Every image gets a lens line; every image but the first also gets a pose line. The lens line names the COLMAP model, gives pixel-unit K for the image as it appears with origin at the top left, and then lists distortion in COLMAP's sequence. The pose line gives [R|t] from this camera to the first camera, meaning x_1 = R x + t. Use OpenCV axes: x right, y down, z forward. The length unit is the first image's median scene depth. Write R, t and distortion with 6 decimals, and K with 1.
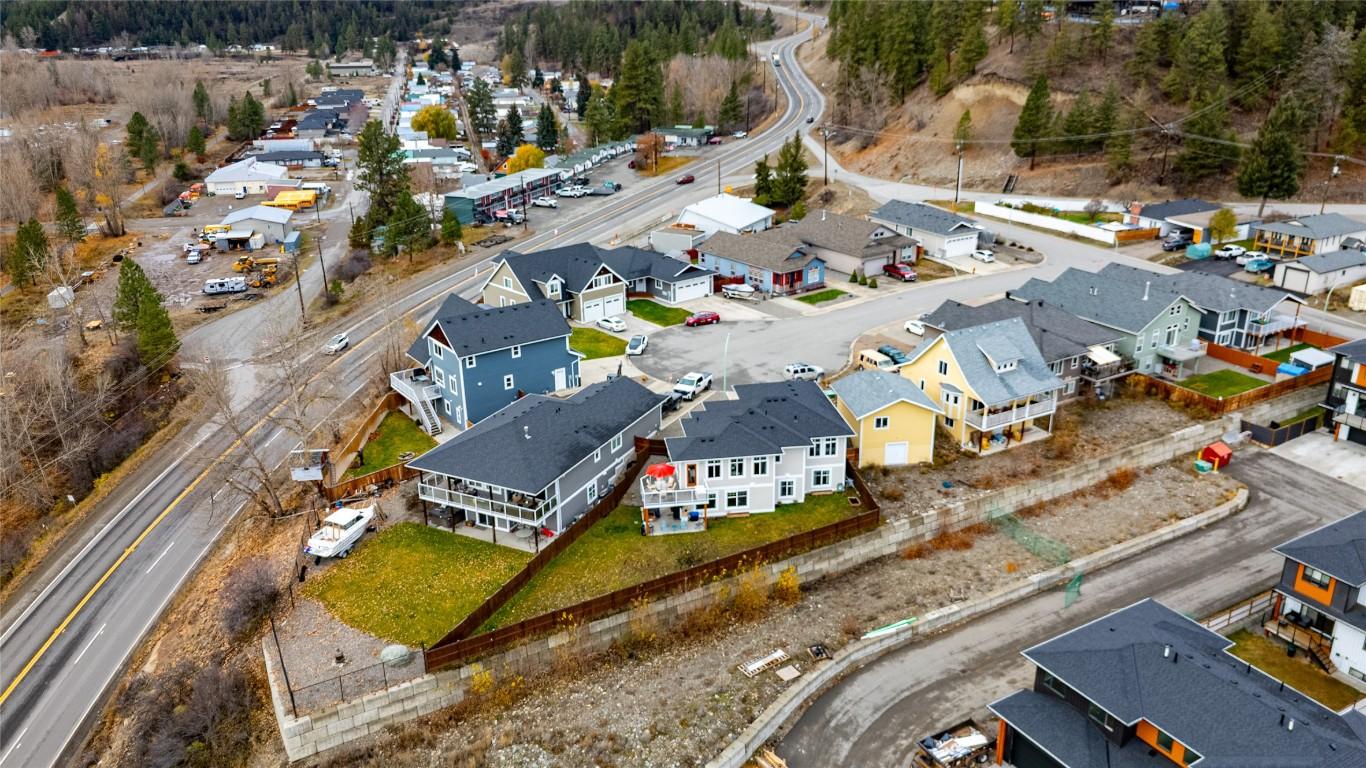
lens RADIAL K [[1008.5, 0, 683.0], [0, 1008.5, 384.0], [0, 0, 1]] dist [0.080476, -0.104762]
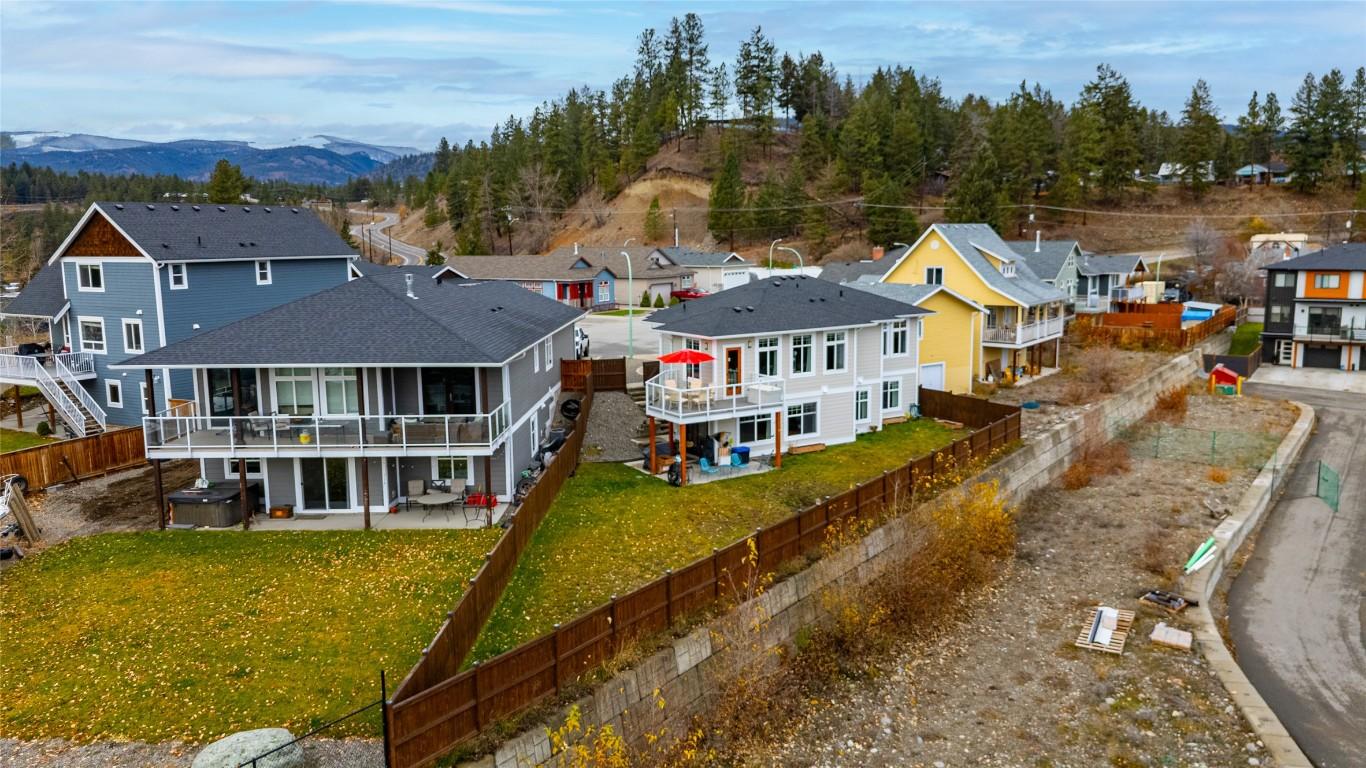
lens RADIAL K [[1008.5, 0, 683.0], [0, 1008.5, 384.0], [0, 0, 1]] dist [0.080476, -0.104762]
pose [[0.906743, -0.059468, 0.417469, -0.221273], [0.151996, 0.969548, -0.192024, 0.183656], [-0.393337, 0.237570, 0.888170, 0.523110]]
